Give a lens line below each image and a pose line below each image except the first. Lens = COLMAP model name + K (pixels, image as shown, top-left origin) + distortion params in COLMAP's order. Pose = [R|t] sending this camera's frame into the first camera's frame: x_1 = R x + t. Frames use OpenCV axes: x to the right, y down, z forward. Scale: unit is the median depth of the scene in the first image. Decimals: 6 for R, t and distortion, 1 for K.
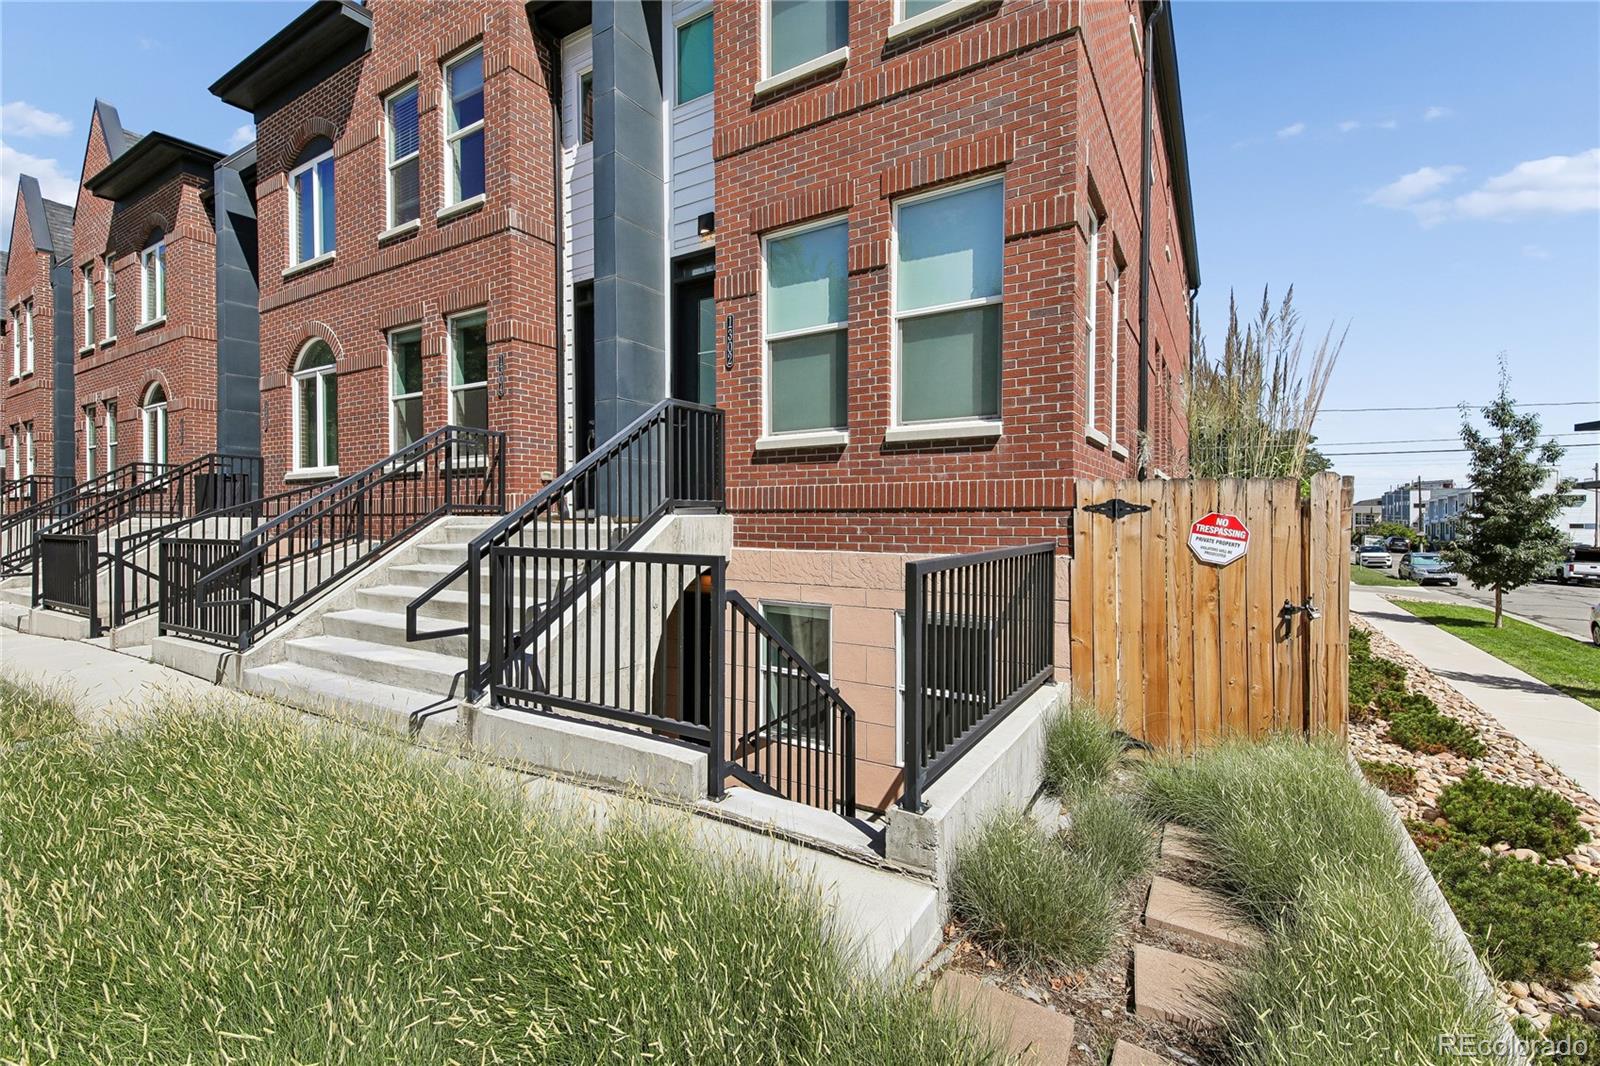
lens RADIAL K [[689.6, 0, 804.6], [0, 689.6, 526.6], [0, 0, 1]] dist [0.000121, -0.000047]
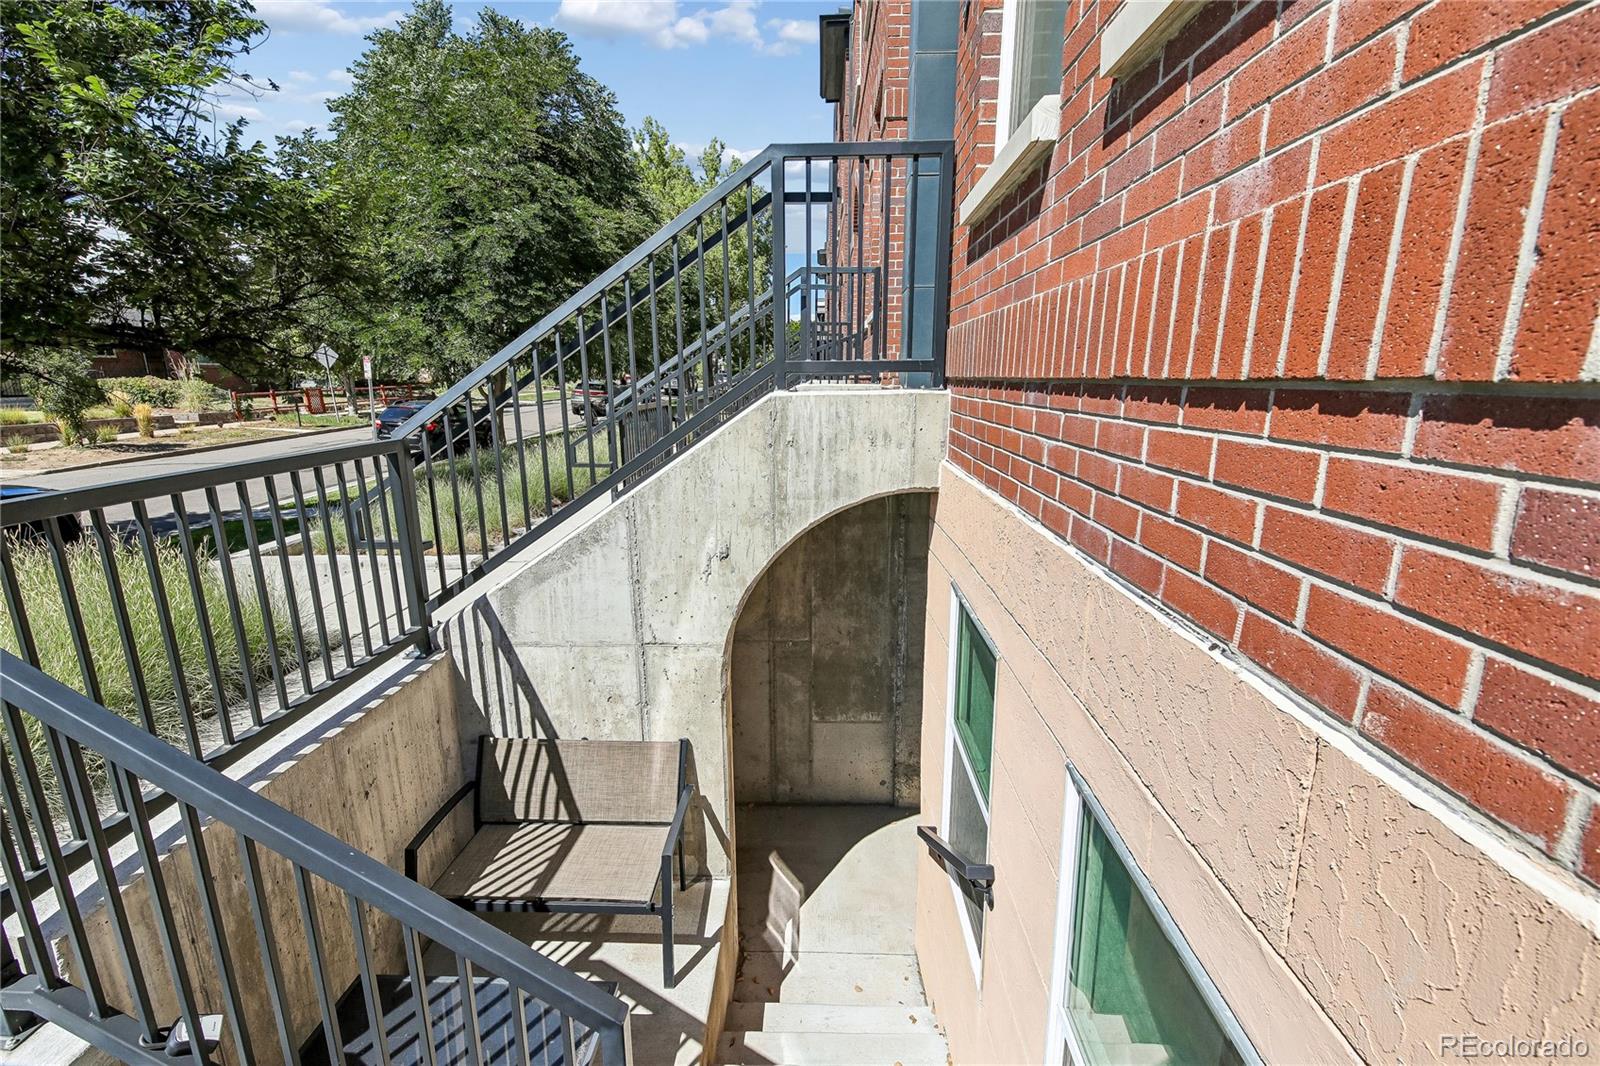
lens RADIAL K [[729.5, 0, 798.9], [0, 729.5, 570.3], [0, 0, 1]] dist [0.000091, -0.000014]
pose [[0.496205, 0.219955, -0.839881, 0.316899], [-0.004979, 0.968081, 0.250587, -0.026834], [0.868191, -0.120161, 0.481462, 0.820245]]
